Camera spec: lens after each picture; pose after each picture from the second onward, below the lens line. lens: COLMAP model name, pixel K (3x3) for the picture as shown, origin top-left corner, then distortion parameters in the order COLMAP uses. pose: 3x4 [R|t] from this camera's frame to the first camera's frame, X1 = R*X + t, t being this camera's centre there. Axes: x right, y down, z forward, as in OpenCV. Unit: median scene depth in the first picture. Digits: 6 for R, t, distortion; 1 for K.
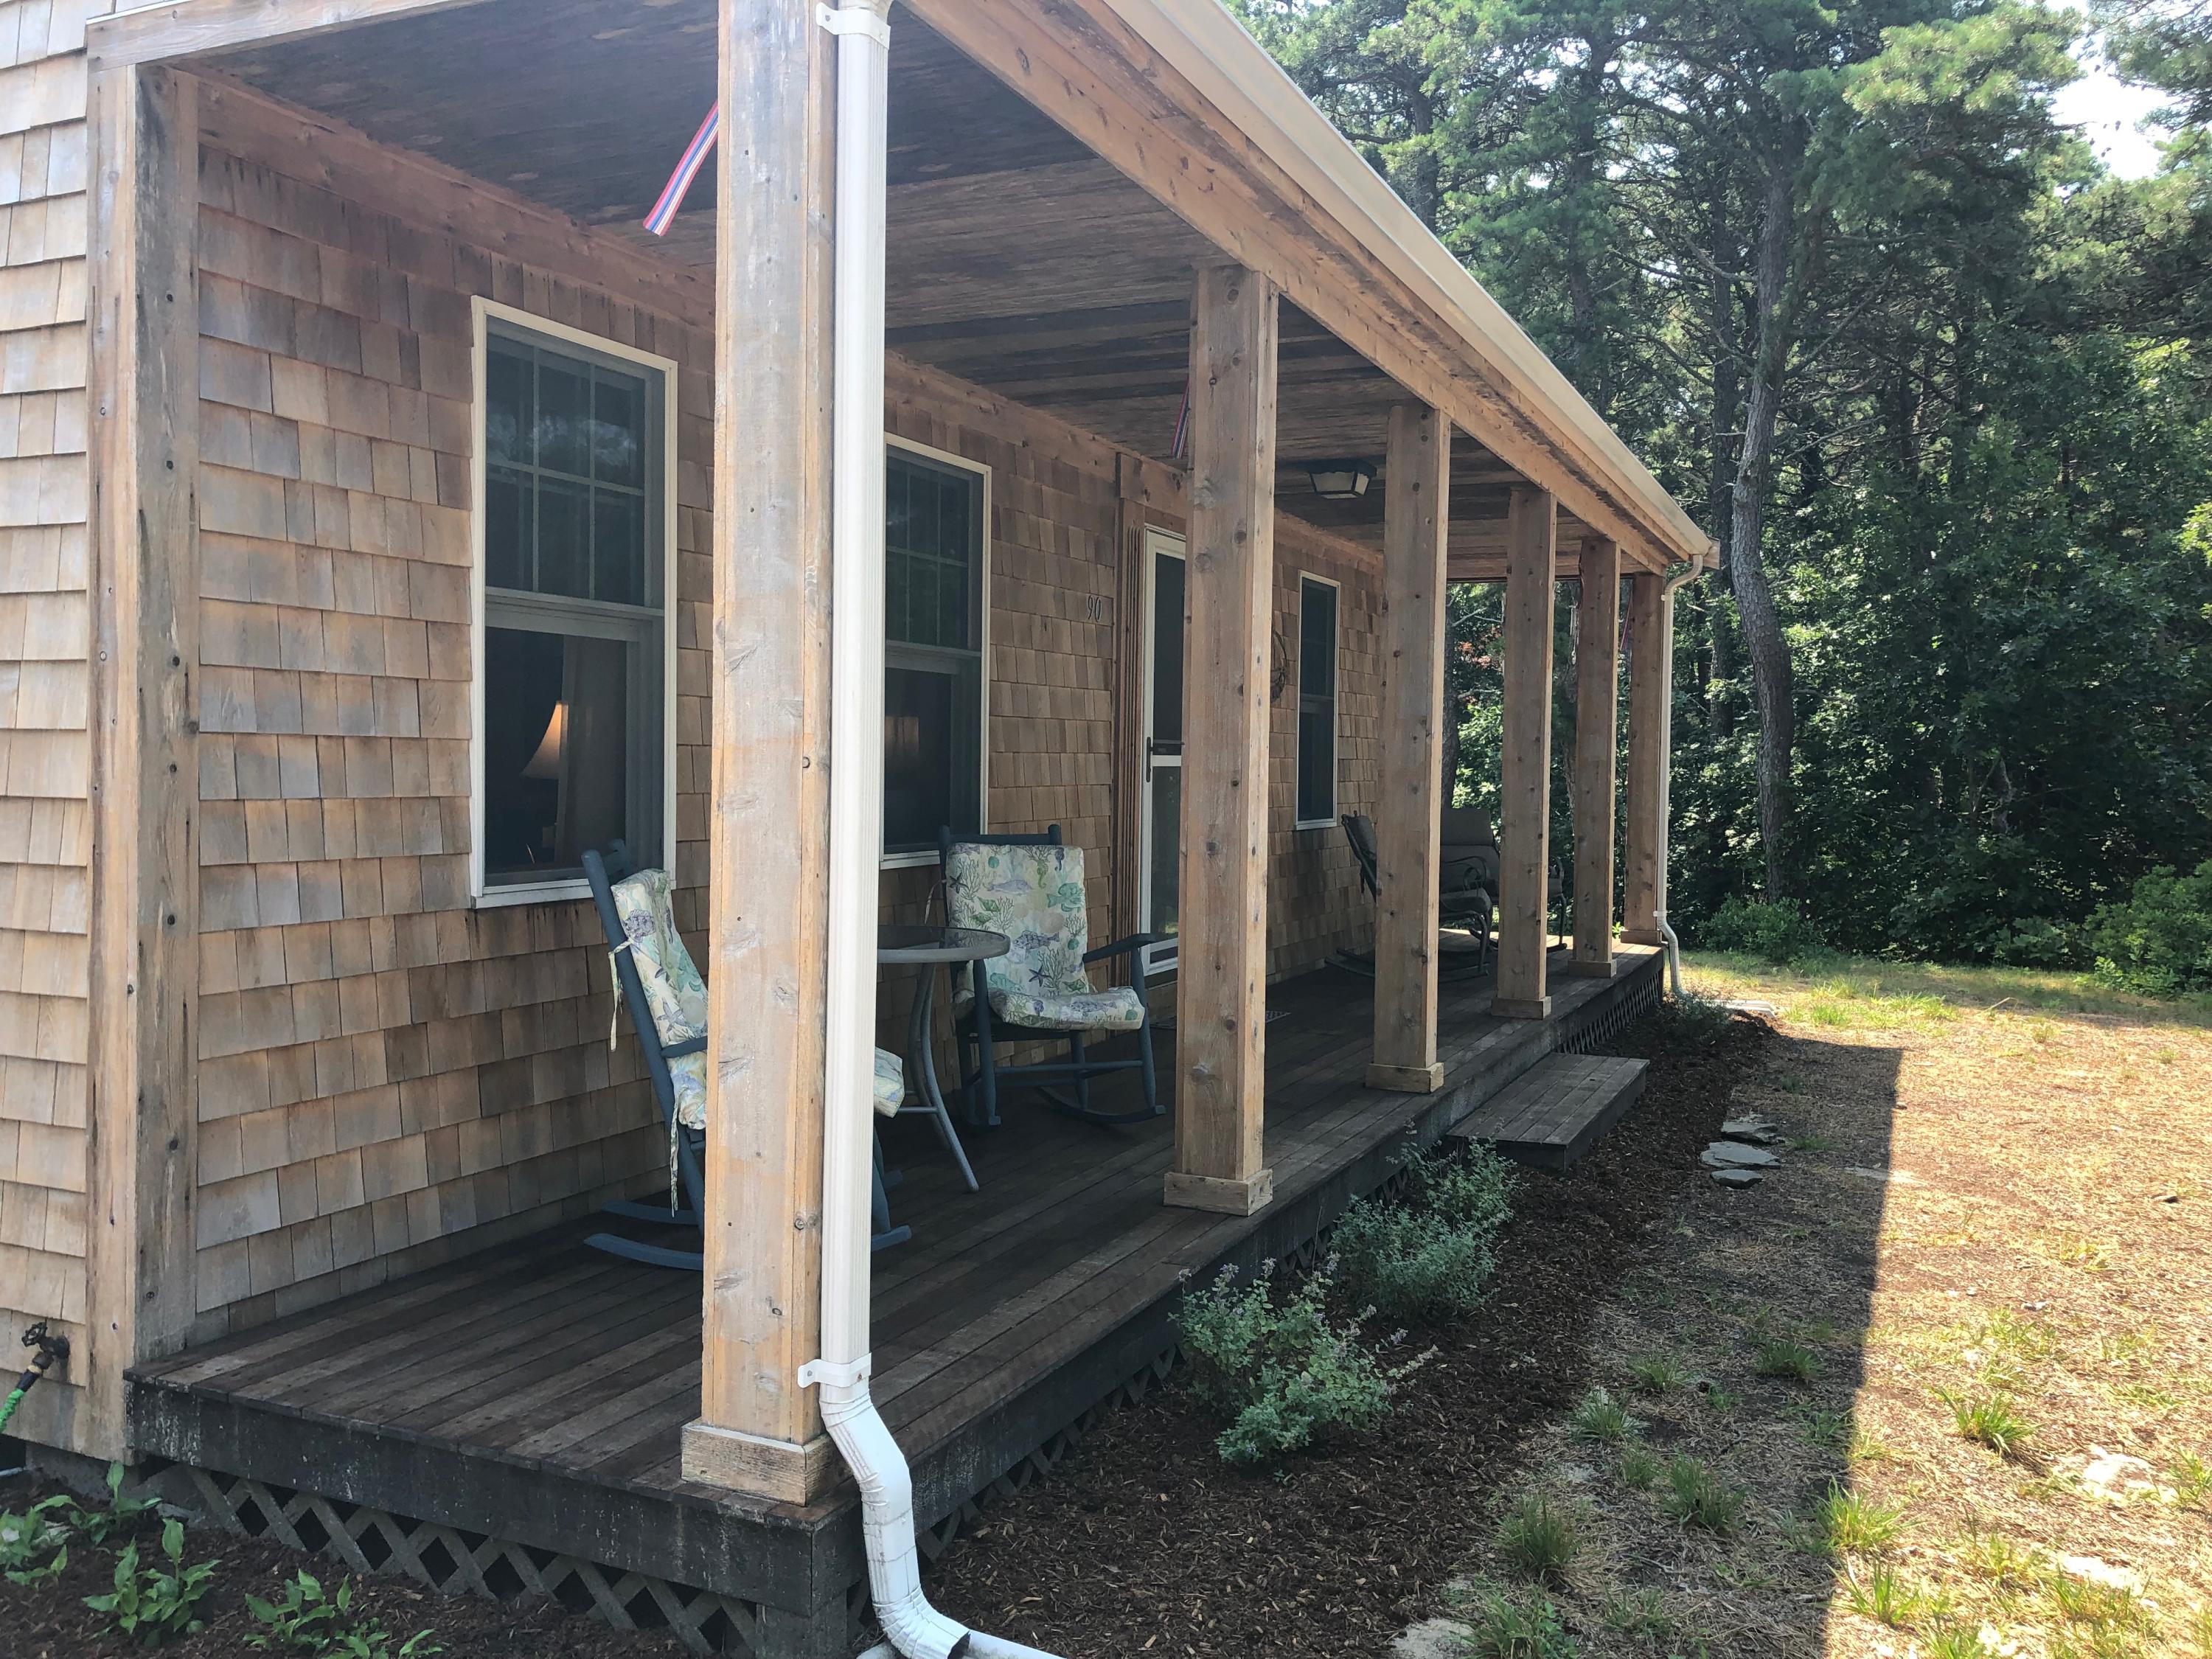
lens RADIAL K [[1821.8, 0, 1118.3], [0, 1821.8, 811.1], [0, 0, 1]] dist [0.053306, -0.064253]
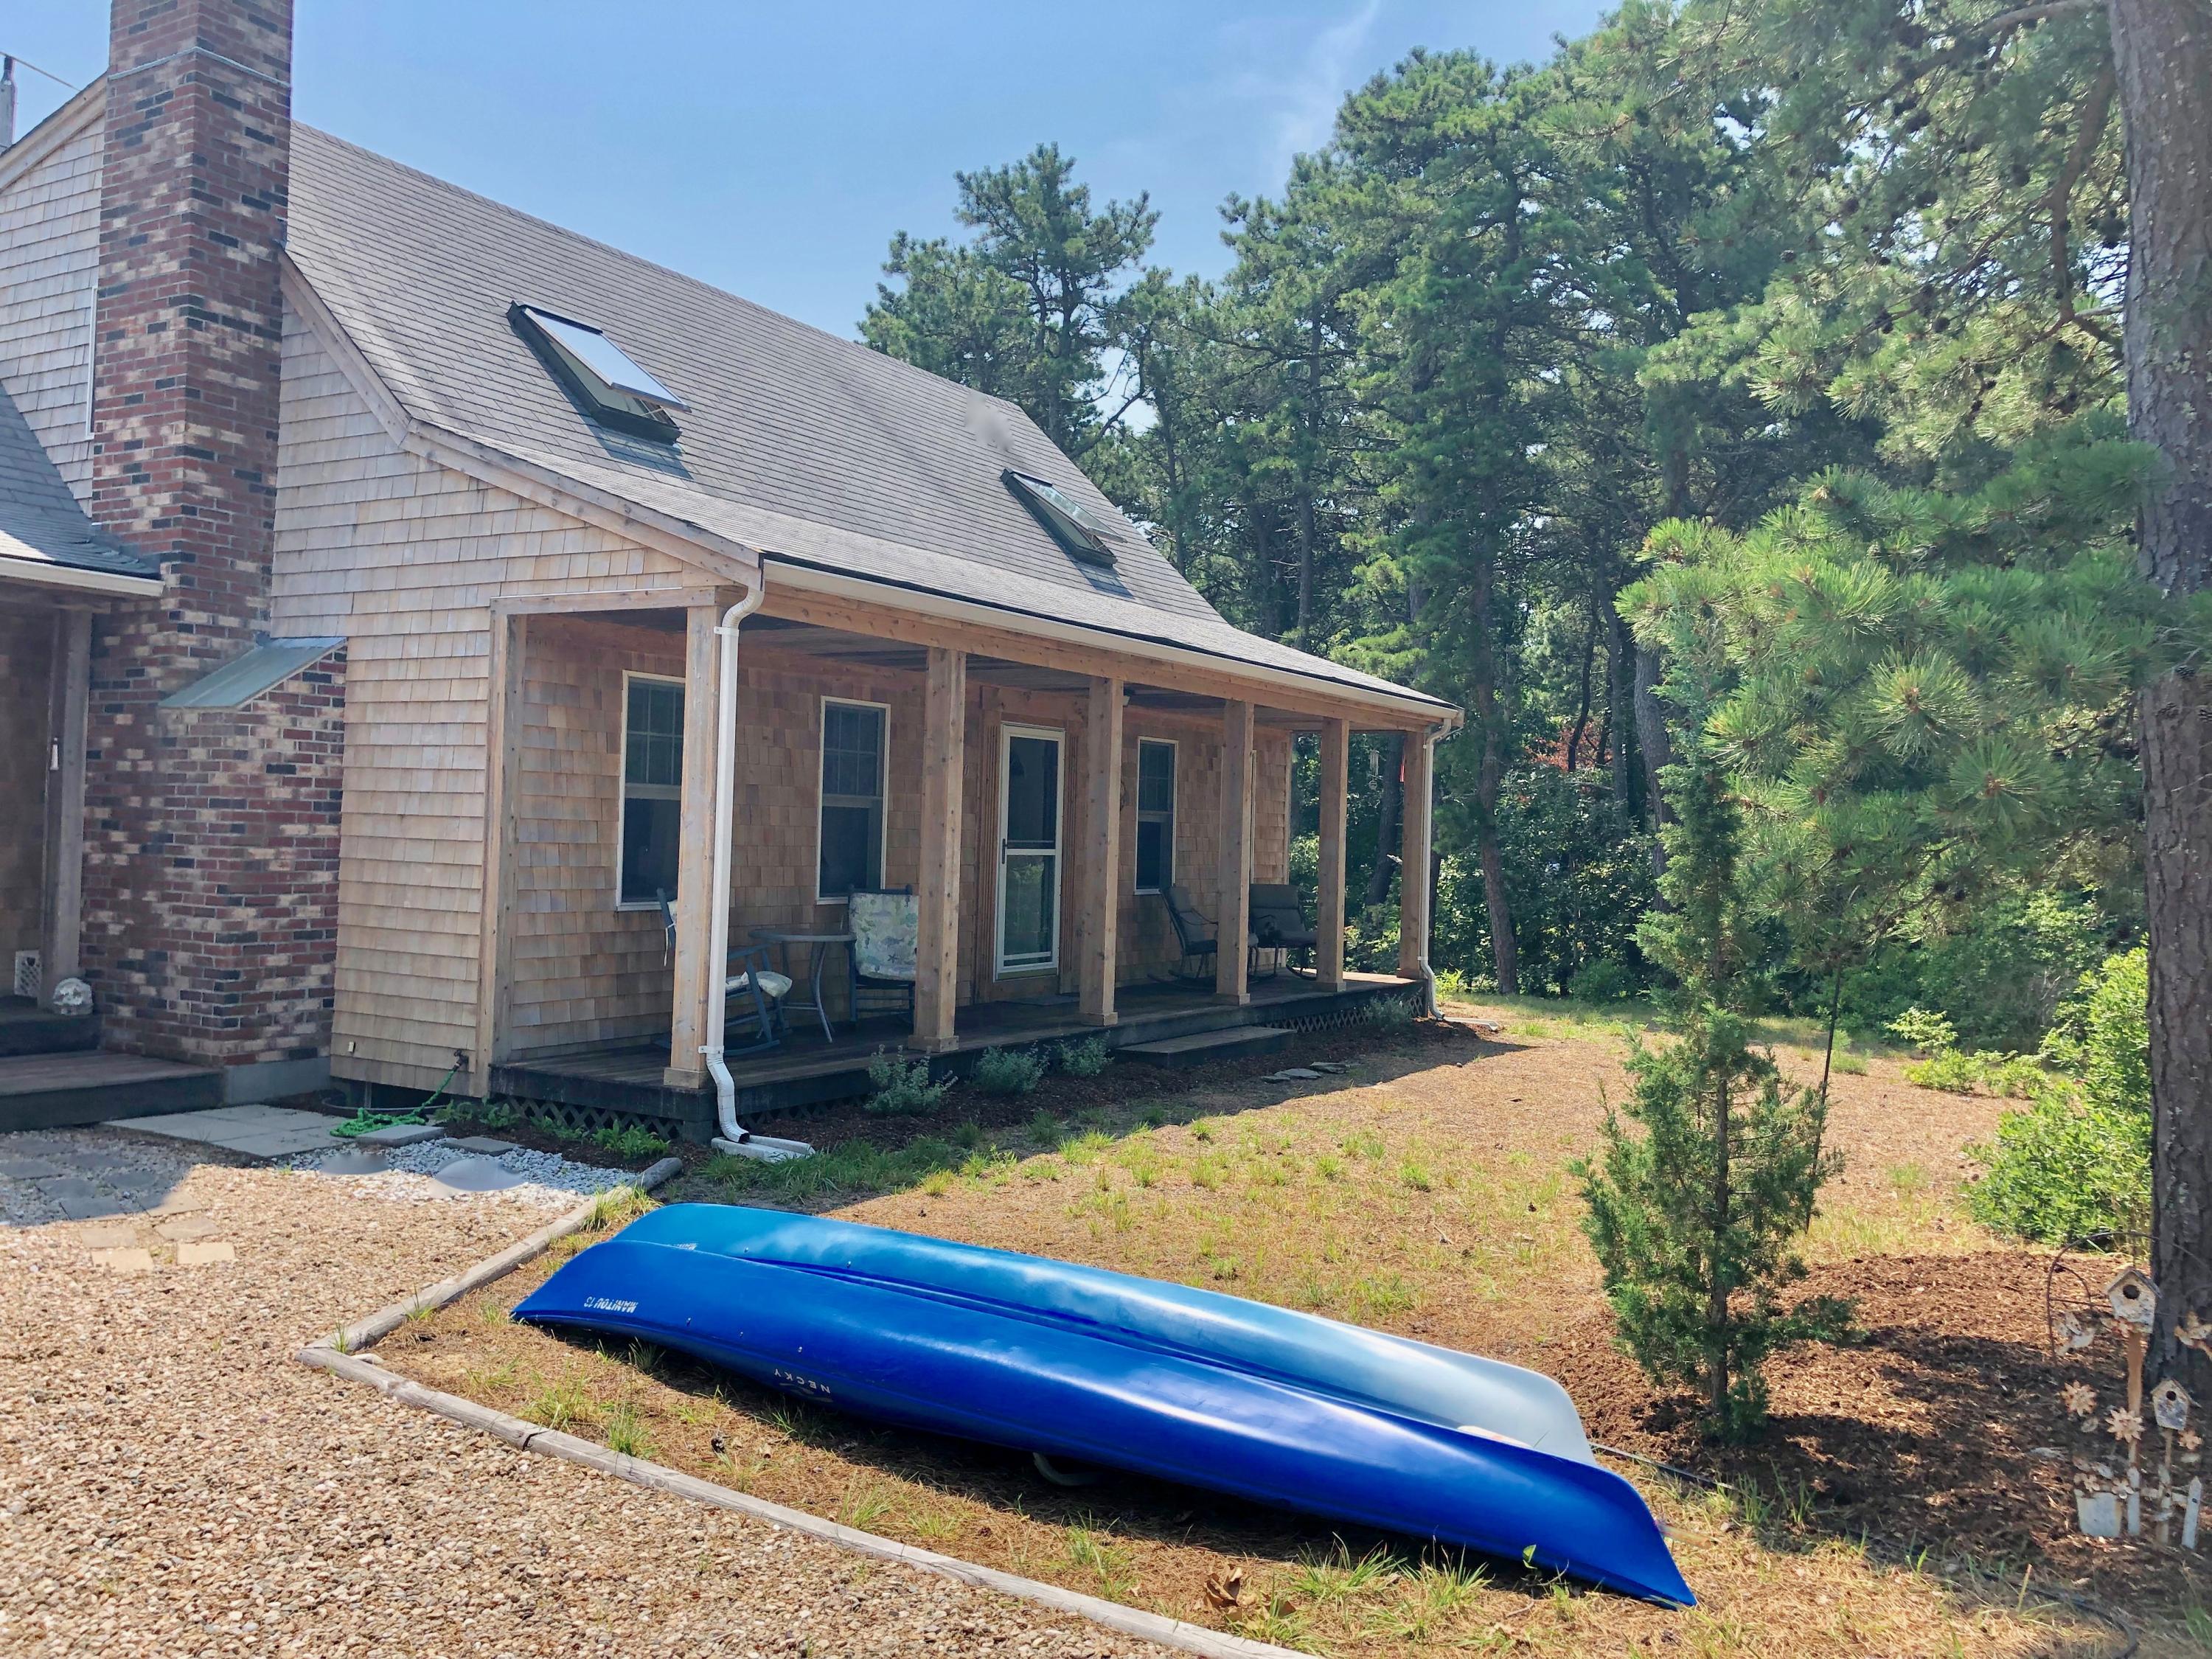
lens RADIAL K [[1821.8, 0, 1110.8], [0, 1821.8, 809.7], [0, 0, 1]] dist [0.053306, -0.064253]
pose [[0.992947, 0.011722, -0.117981, 0.724944], [-0.016956, 0.998911, -0.043459, 0.014066], [0.117343, 0.045153, 0.992064, -1.666330]]
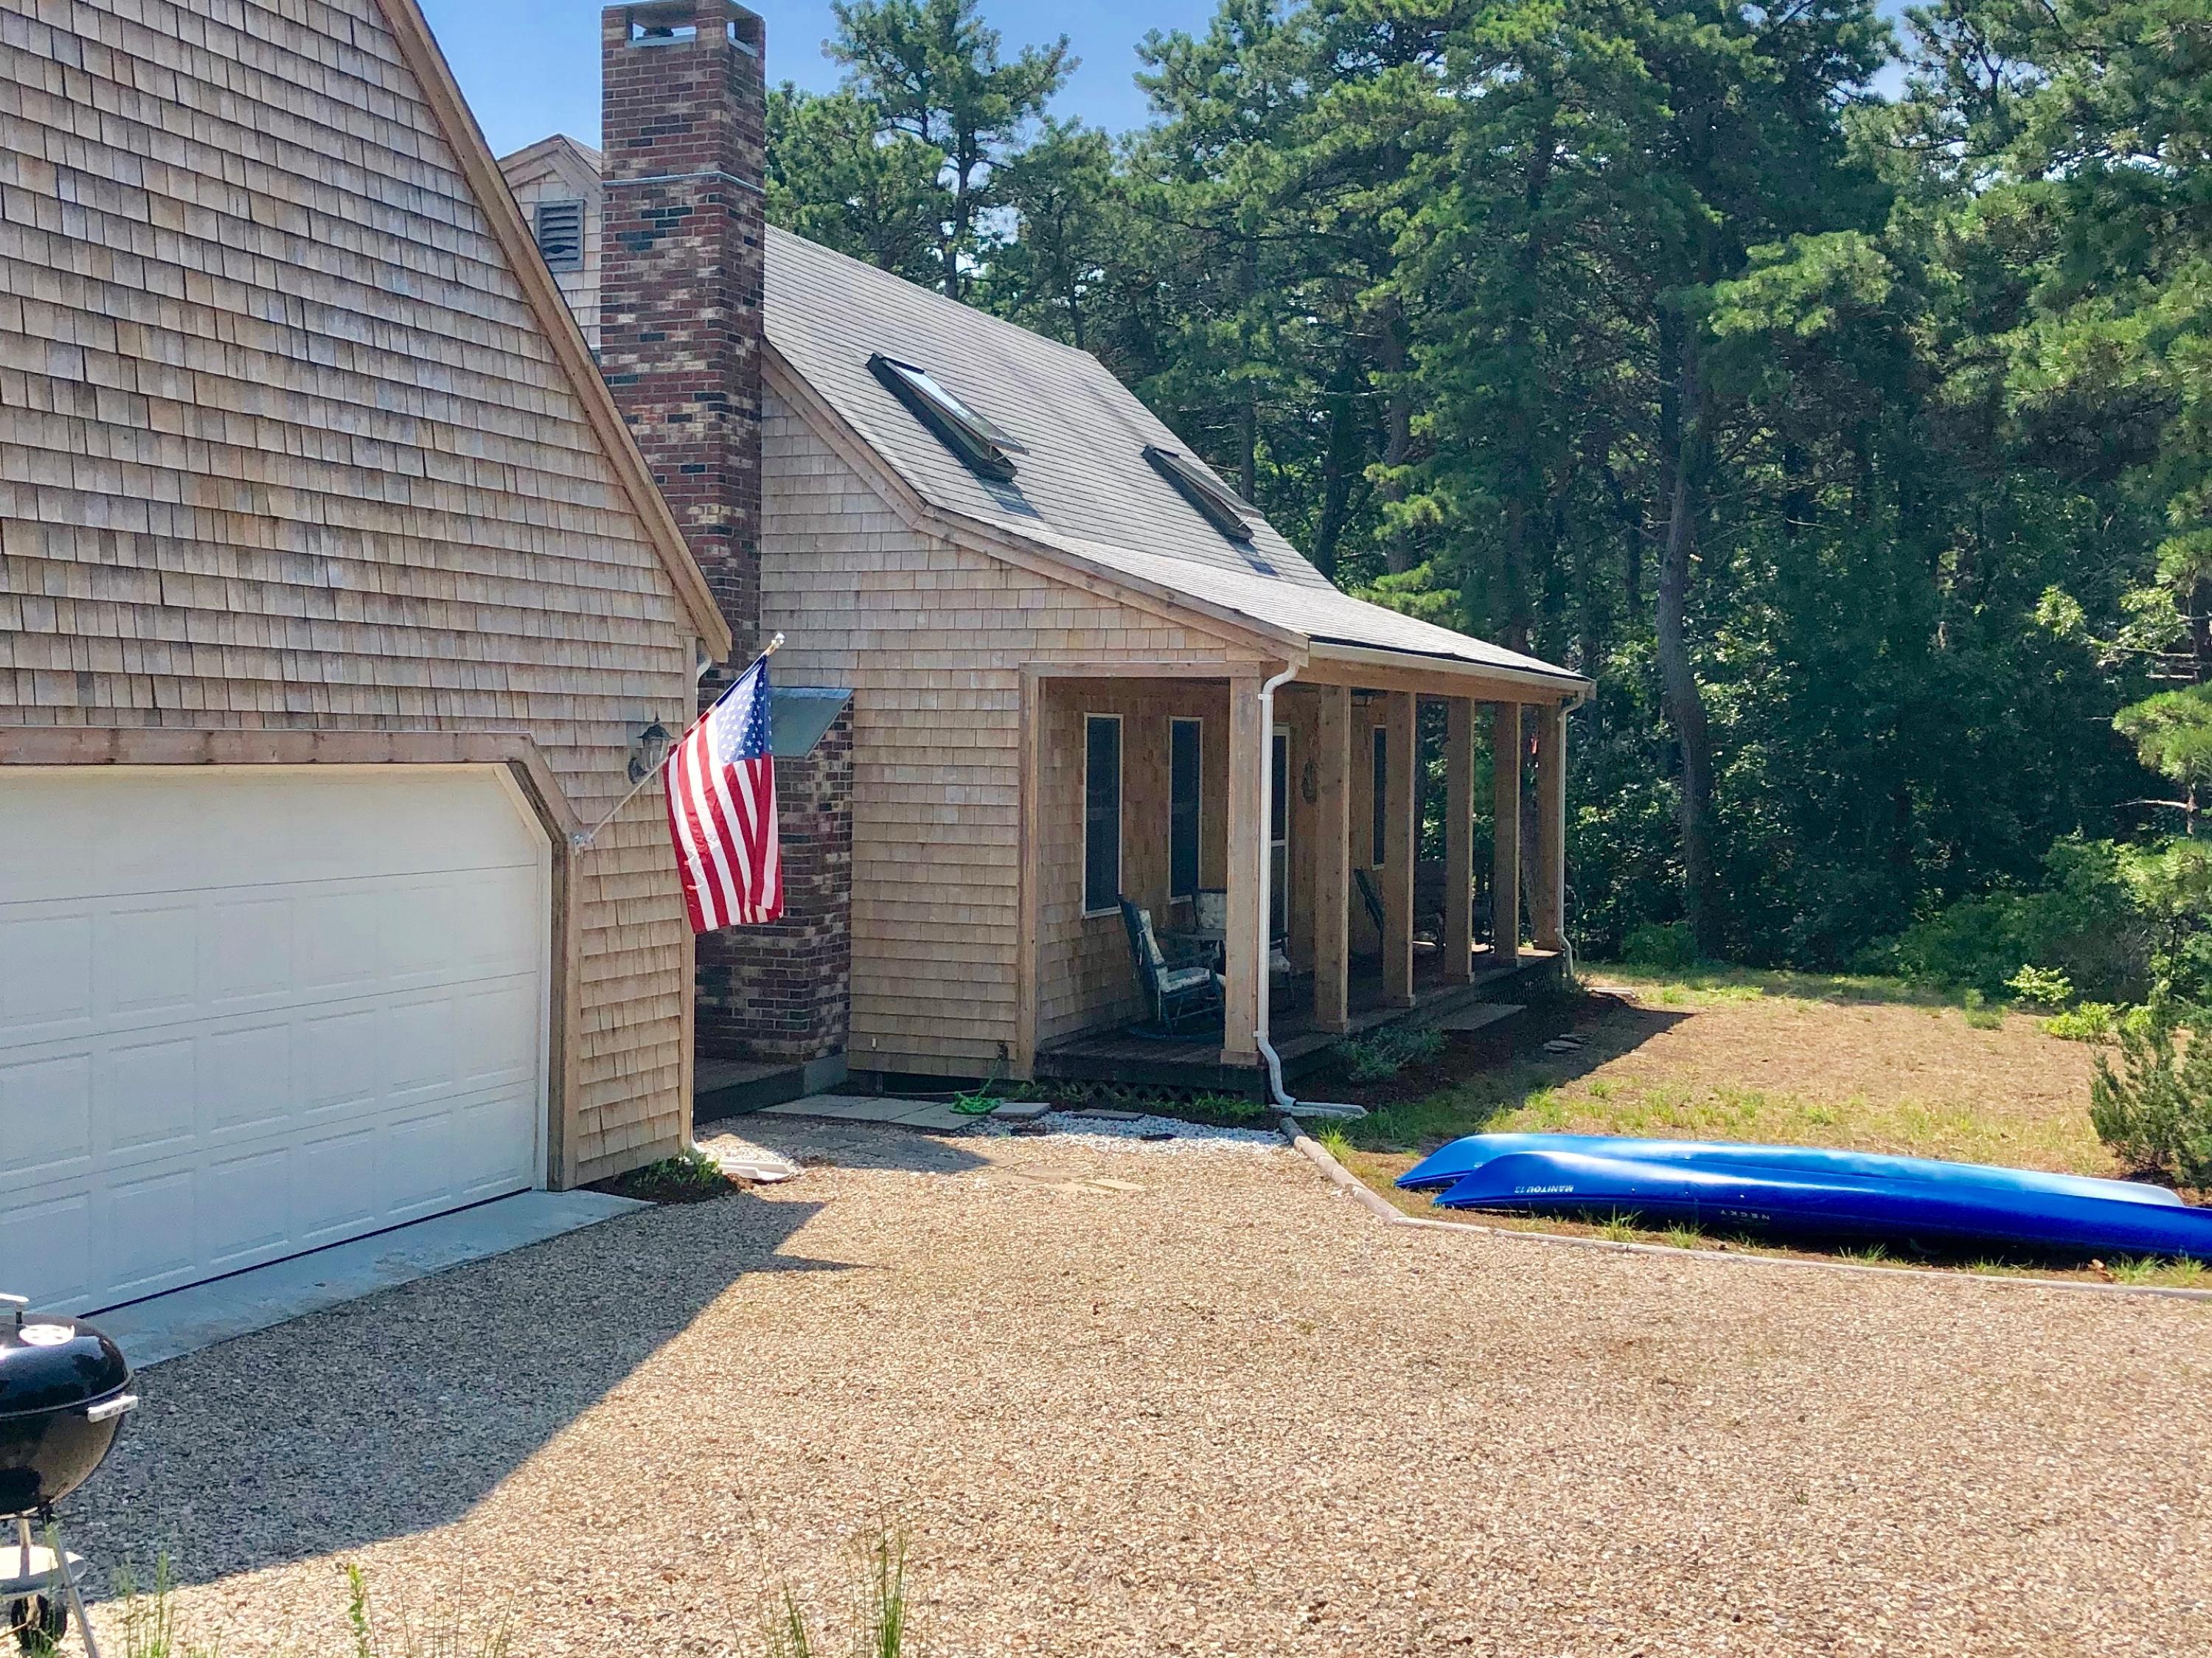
lens RADIAL K [[2561.4, 0, 1009.2], [0, 2561.4, 778.3], [0, 0, 1]] dist [0.047043, 0.000000]
pose [[0.999788, -0.003686, 0.020256, -0.647935], [0.003945, 0.999910, -0.012785, -0.142030], [-0.020208, 0.012862, 0.999713, -3.627114]]
